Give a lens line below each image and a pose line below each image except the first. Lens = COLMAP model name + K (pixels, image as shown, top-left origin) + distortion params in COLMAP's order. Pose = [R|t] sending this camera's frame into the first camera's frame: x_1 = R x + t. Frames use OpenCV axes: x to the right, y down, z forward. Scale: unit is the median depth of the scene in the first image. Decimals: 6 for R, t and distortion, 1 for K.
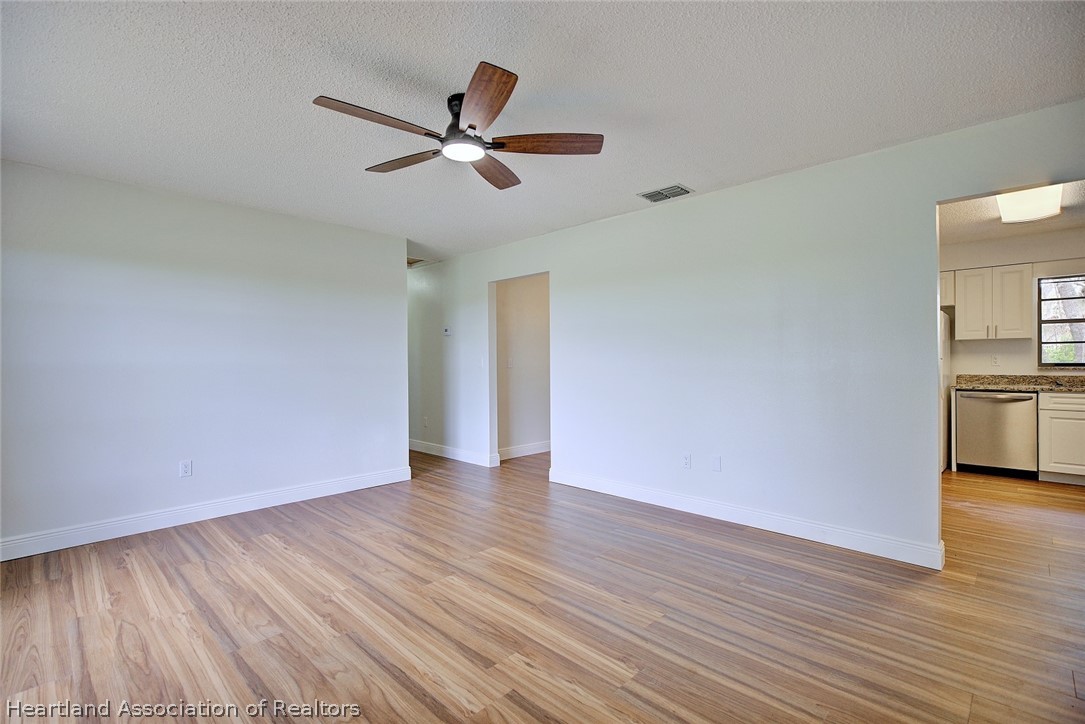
lens RADIAL K [[502.5, 0, 543.7], [0, 502.5, 359.3], [0, 0, 1]] dist [-0.002130, -0.000827]
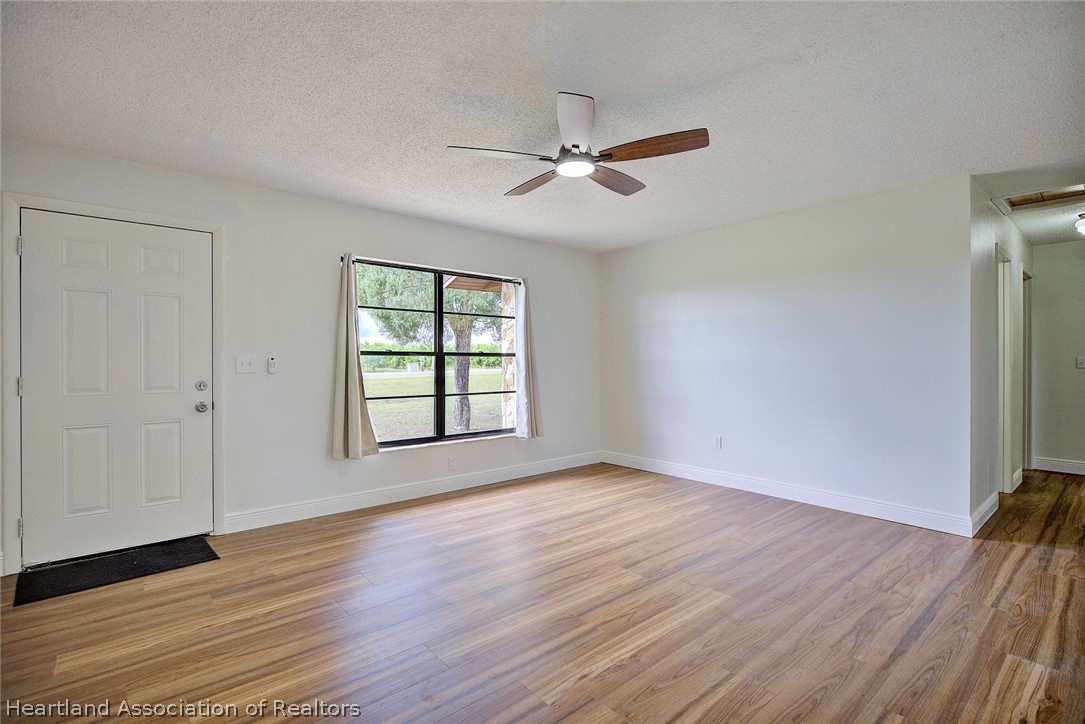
lens RADIAL K [[502.5, 0, 542.4], [0, 502.5, 360.9], [0, 0, 1]] dist [-0.002130, -0.000827]
pose [[-0.098817, 0.007701, -0.995076, 0.832490], [0.002324, 0.999969, 0.007508, -0.005145], [0.995103, -0.001571, -0.098832, 0.910426]]
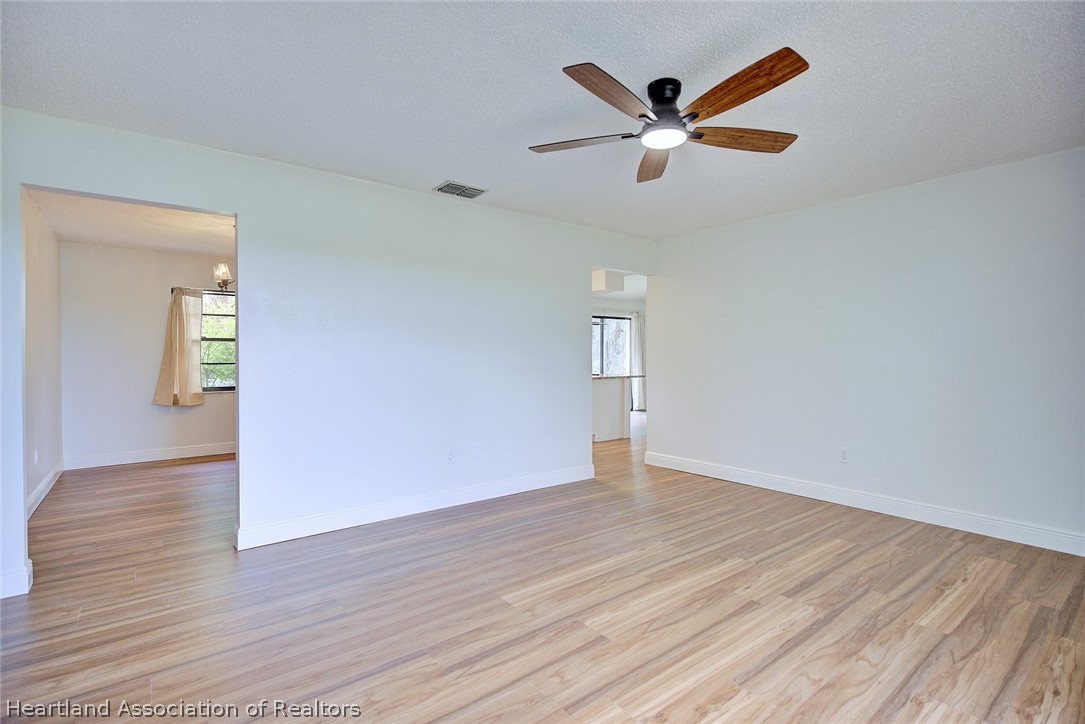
lens RADIAL K [[502.5, 0, 547.2], [0, 502.5, 363.9], [0, 0, 1]] dist [-0.002130, -0.000827]
pose [[0.132315, -0.008774, 0.991169, -0.998549], [-0.001939, 0.999957, 0.009111, 0.006164], [-0.991206, -0.003128, 0.132292, 0.961390]]
